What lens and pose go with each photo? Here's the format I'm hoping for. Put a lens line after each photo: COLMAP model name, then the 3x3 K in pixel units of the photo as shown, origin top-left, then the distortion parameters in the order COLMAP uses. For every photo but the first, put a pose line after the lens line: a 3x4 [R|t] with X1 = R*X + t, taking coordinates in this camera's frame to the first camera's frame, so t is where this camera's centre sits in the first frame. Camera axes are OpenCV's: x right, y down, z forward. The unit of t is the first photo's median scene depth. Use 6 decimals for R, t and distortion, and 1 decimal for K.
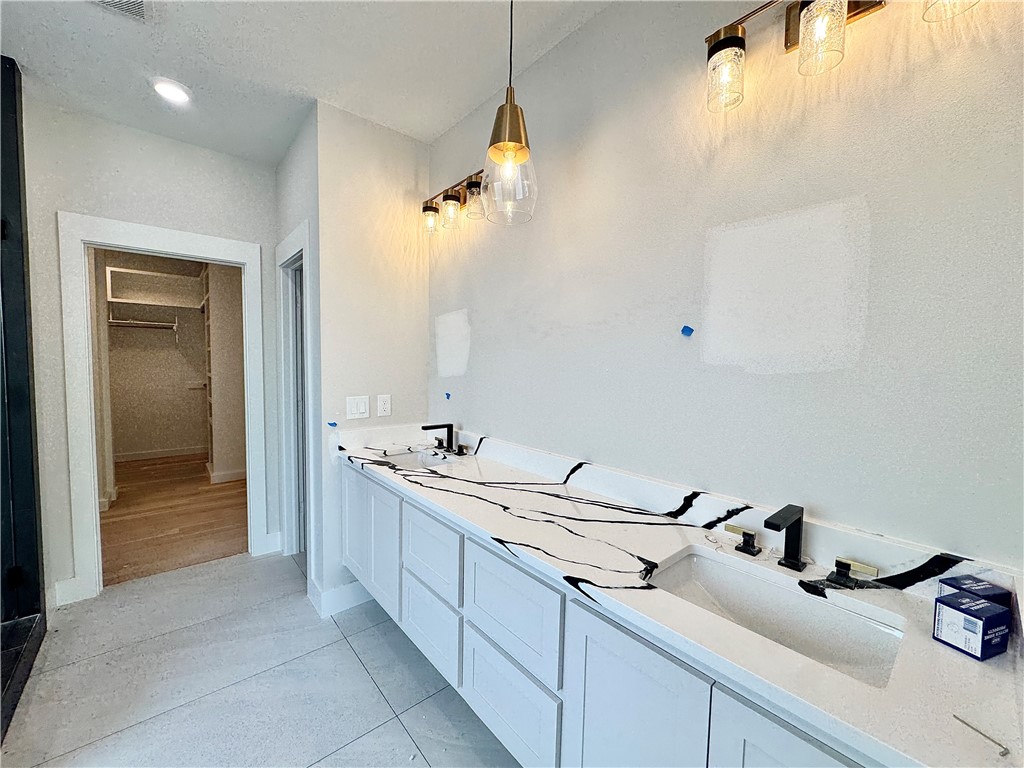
lens RADIAL K [[409.4, 0, 510.5], [0, 409.4, 382.0], [0, 0, 1]] dist [-0.003239, 0.000325]
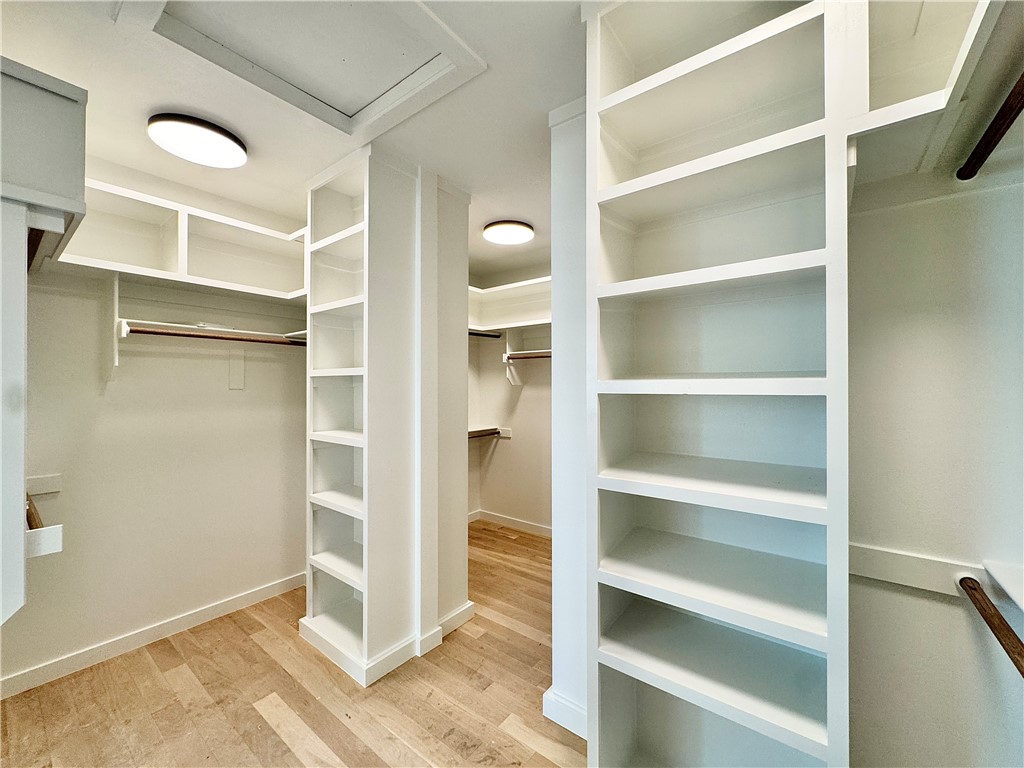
lens RADIAL K [[409.4, 0, 512.9], [0, 409.4, 384.2], [0, 0, 1]] dist [-0.003239, 0.000325]
pose [[0.210021, -0.023079, -0.977424, -0.275320], [-0.051766, 0.998057, -0.034690, -0.056294], [0.976325, 0.057883, 0.208418, 0.723522]]
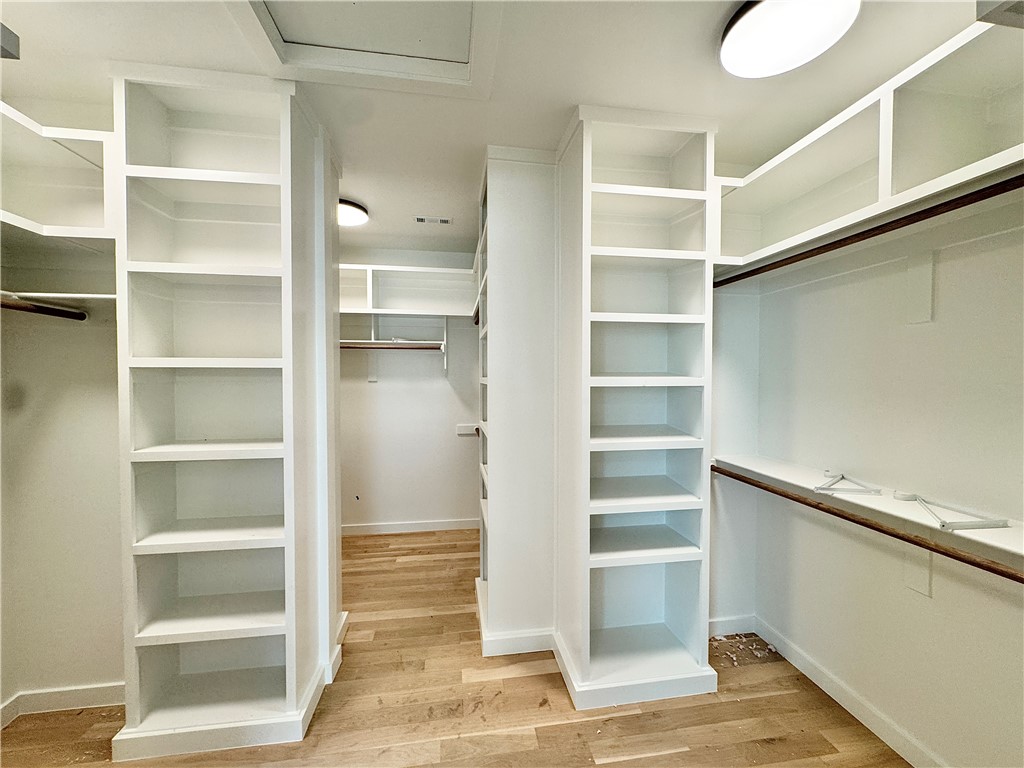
lens RADIAL K [[409.4, 0, 512.7], [0, 409.4, 383.9], [0, 0, 1]] dist [-0.003239, 0.000325]
pose [[0.850297, -0.005863, -0.526270, -0.370567], [-0.015521, 0.999224, -0.036211, -0.050710], [0.526074, 0.038959, 0.849546, 0.492815]]
